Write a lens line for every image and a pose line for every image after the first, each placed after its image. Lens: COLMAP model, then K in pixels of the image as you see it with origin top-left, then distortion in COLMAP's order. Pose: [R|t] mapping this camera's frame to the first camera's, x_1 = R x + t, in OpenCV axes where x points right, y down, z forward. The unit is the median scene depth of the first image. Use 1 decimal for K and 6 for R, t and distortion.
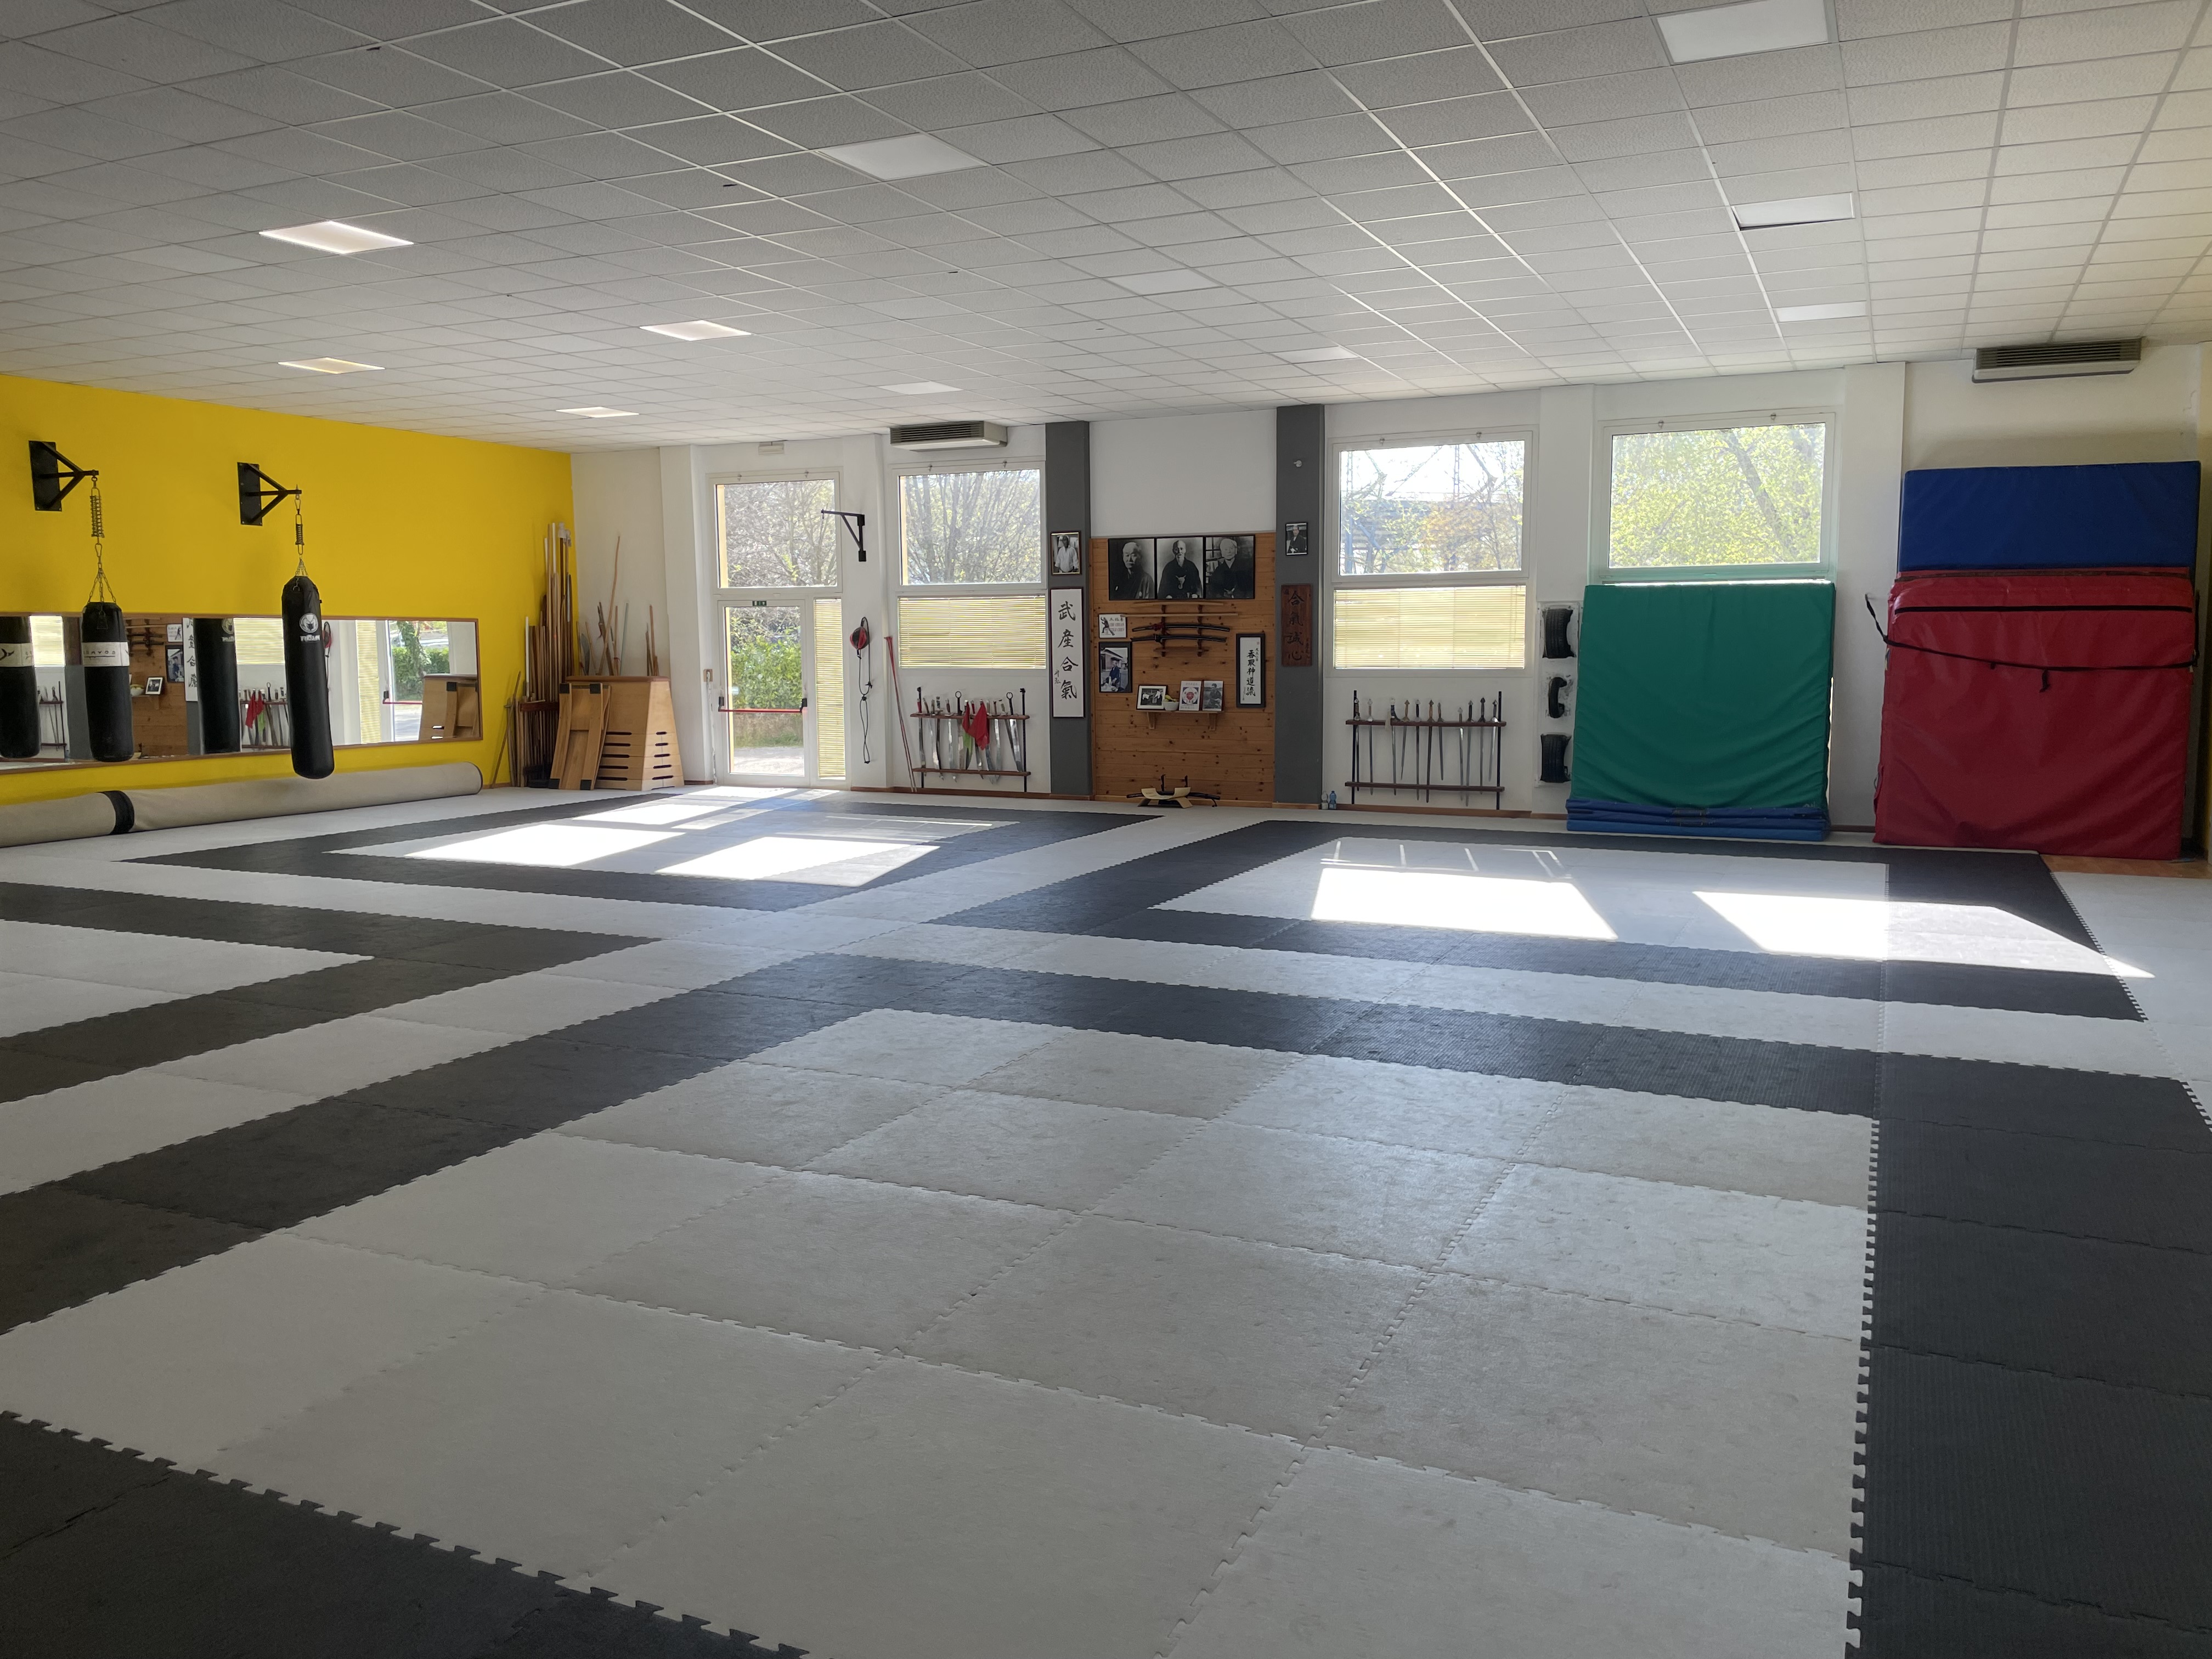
lens RADIAL K [[1656.9, 0, 1112.1], [0, 1656.9, 827.5], [0, 0, 1]] dist [0.111823, -0.170601]
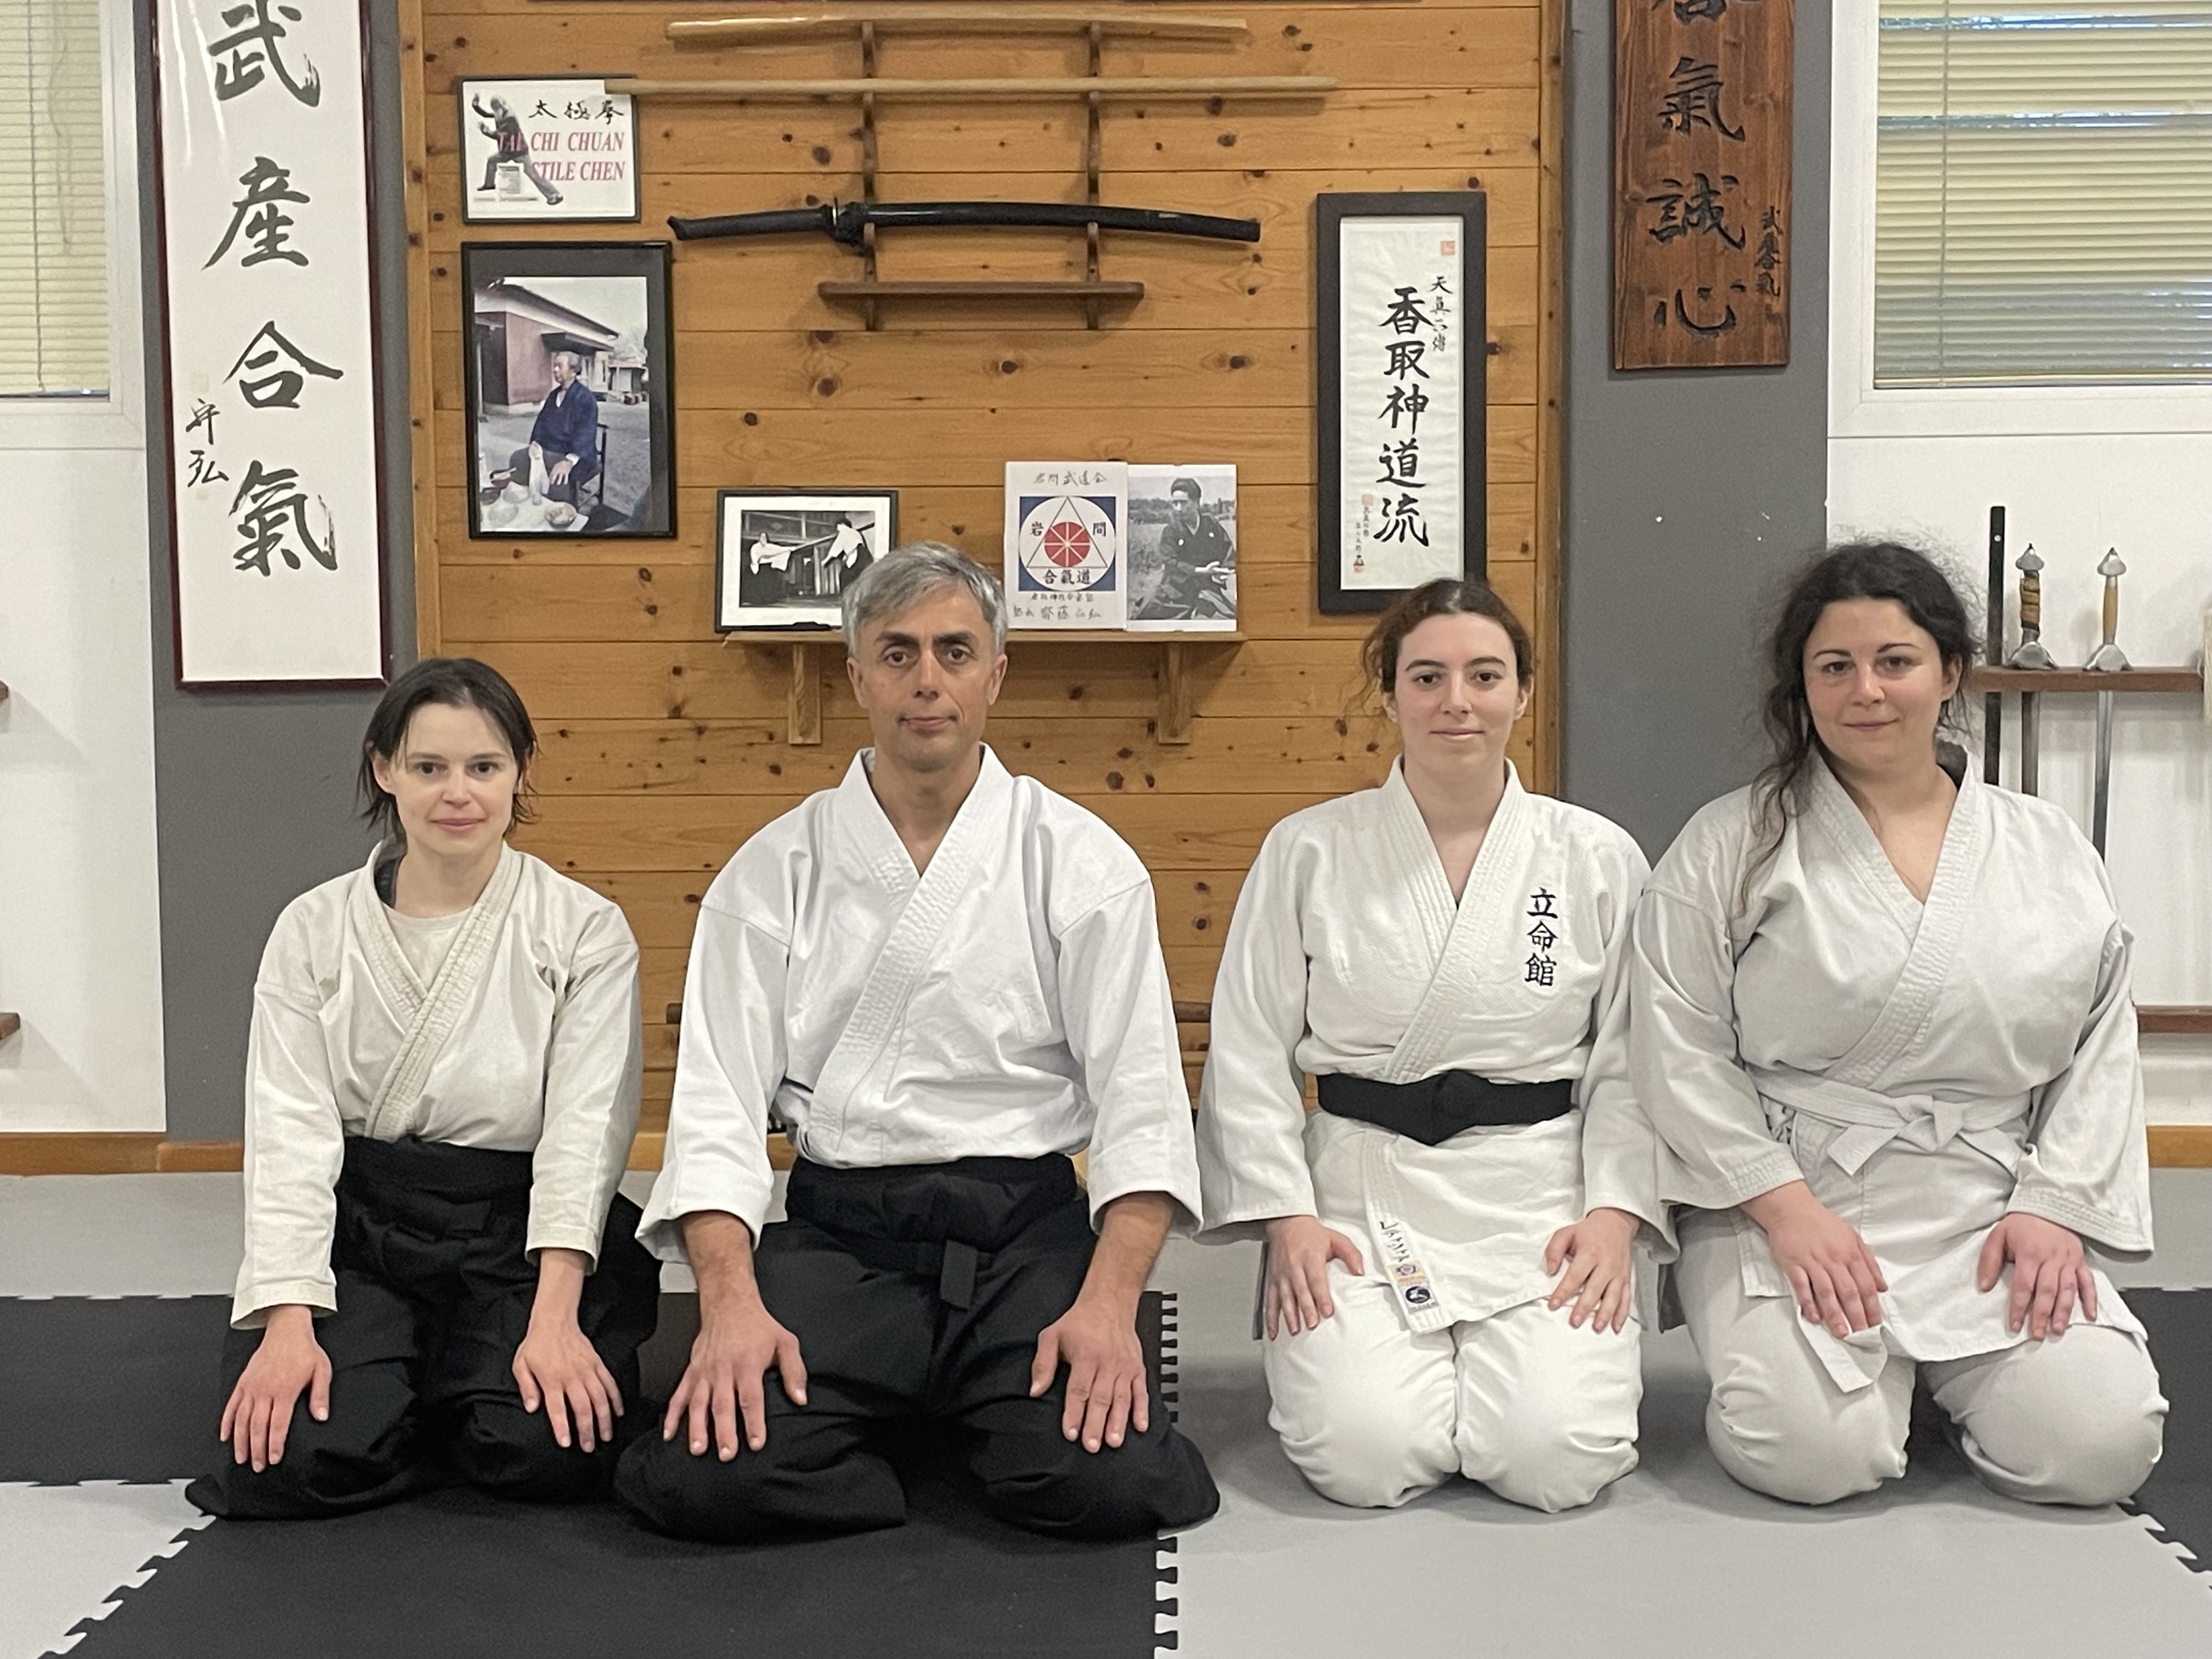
lens RADIAL K [[3072.7, 0, 1104.9], [0, 3072.7, 825.9], [0, 0, 1]] dist [0.138594, -0.306400]
pose [[0.916785, -0.022208, 0.398764, -0.078002], [0.045445, 0.997769, -0.048912, -0.033820], [-0.396788, 0.062964, 0.915748, 0.699619]]
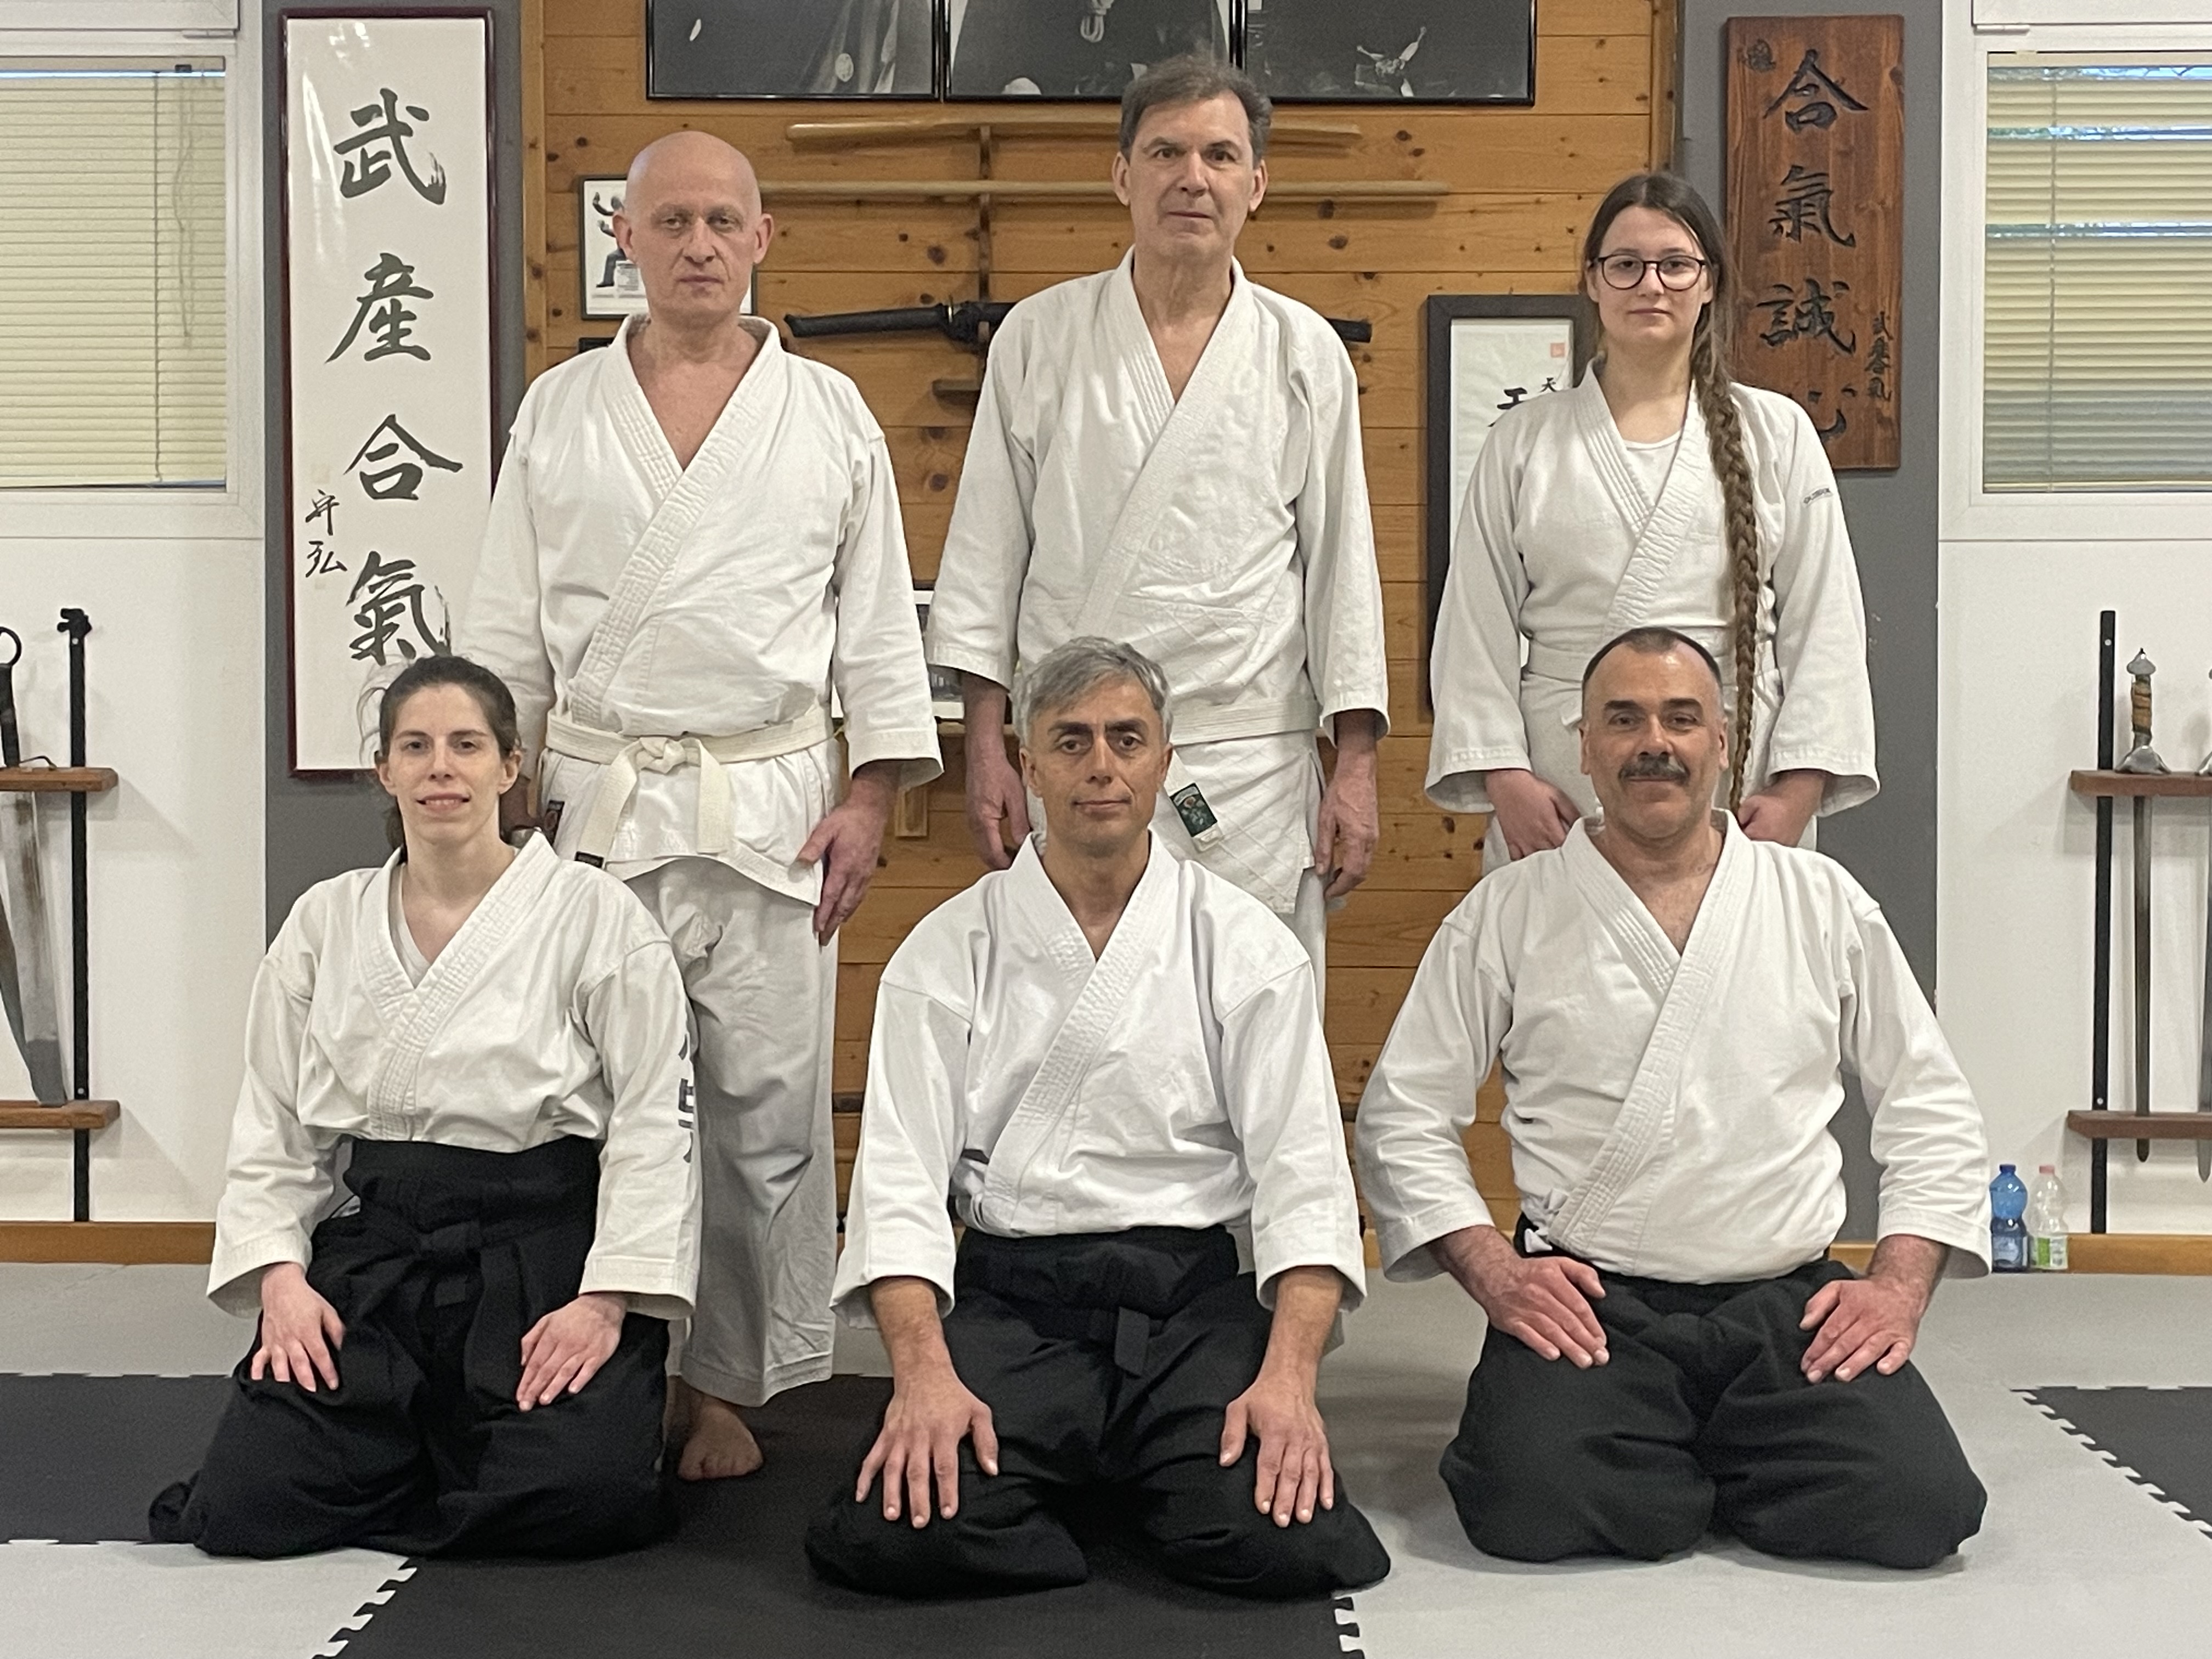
lens RADIAL K [[3270.8, 0, 1087.1], [0, 3270.8, 798.2], [0, 0, 1]] dist [0.151690, -0.371499]
pose [[0.918787, 0.003658, 0.394737, -0.096982], [0.036194, 0.994965, -0.093463, -0.030783], [-0.393091, 0.100160, 0.914028, 0.685317]]
